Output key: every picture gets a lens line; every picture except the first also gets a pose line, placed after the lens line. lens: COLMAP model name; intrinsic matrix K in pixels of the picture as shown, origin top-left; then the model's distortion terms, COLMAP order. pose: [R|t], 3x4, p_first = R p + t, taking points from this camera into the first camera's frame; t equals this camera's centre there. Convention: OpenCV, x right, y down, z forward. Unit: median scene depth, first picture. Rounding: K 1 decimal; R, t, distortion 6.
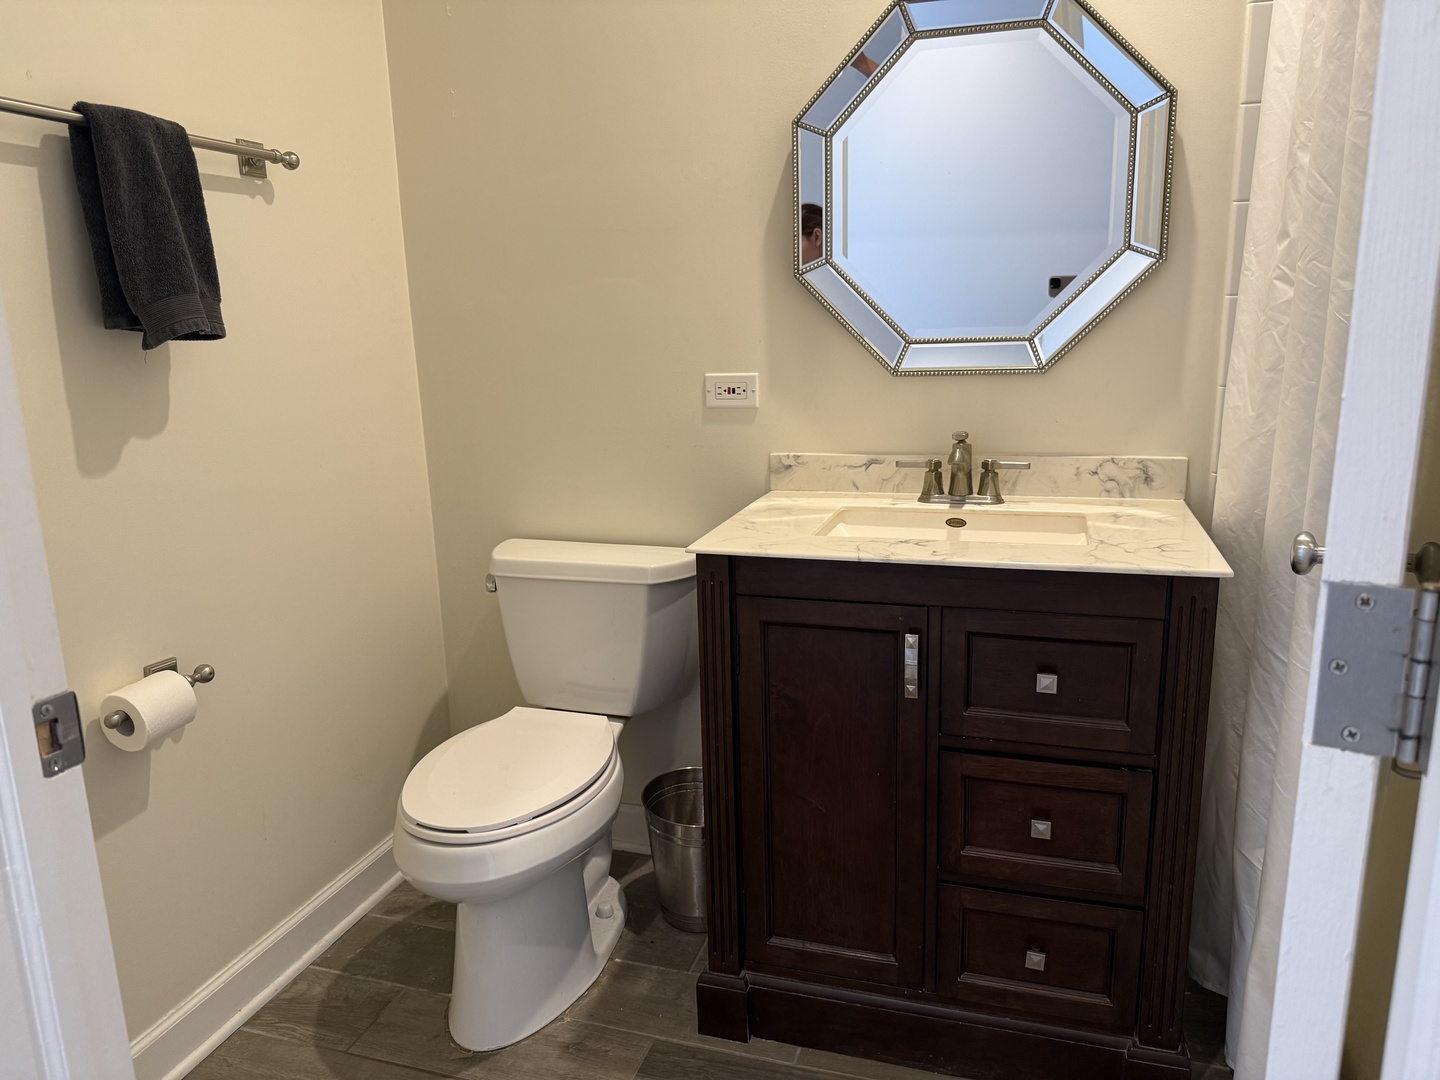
lens RADIAL K [[1022.1, 0, 720.0], [0, 1022.1, 540.0], [0, 0, 1]] dist [0.068289, -0.094957]
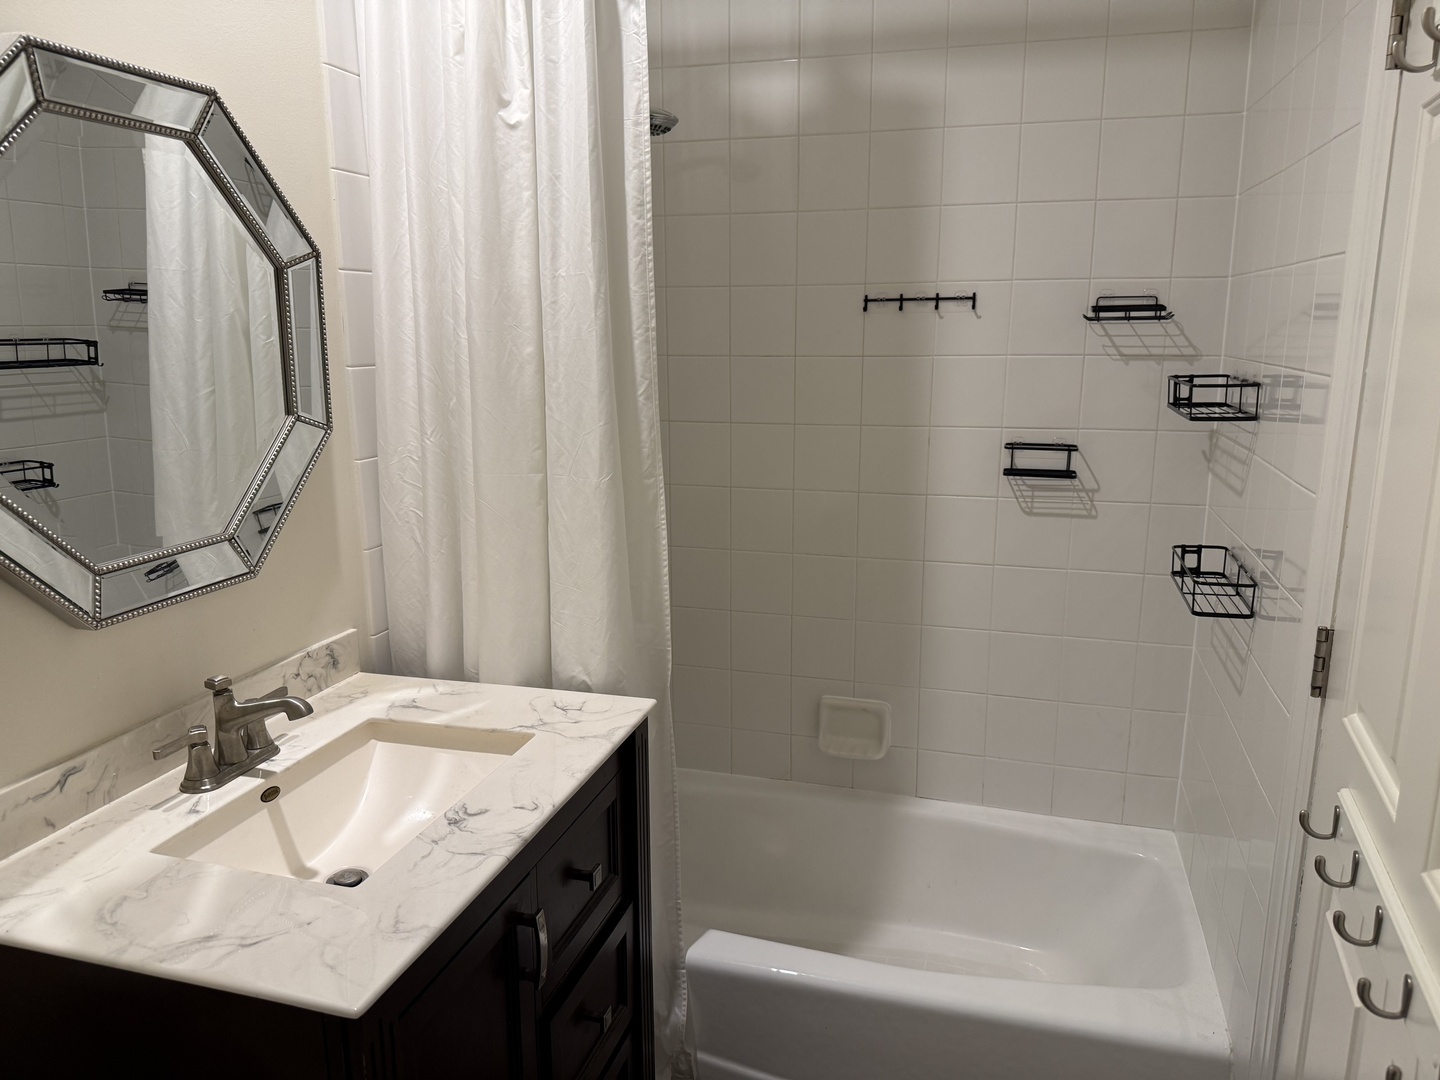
lens RADIAL K [[1022.1, 0, 720.0], [0, 1022.1, 540.0], [0, 0, 1]] dist [0.068289, -0.094957]
pose [[0.001810, -0.182343, 0.983233, -0.456017], [0.214831, 0.960348, 0.177704, -0.251625], [-0.976650, 0.210907, 0.040911, 0.612367]]
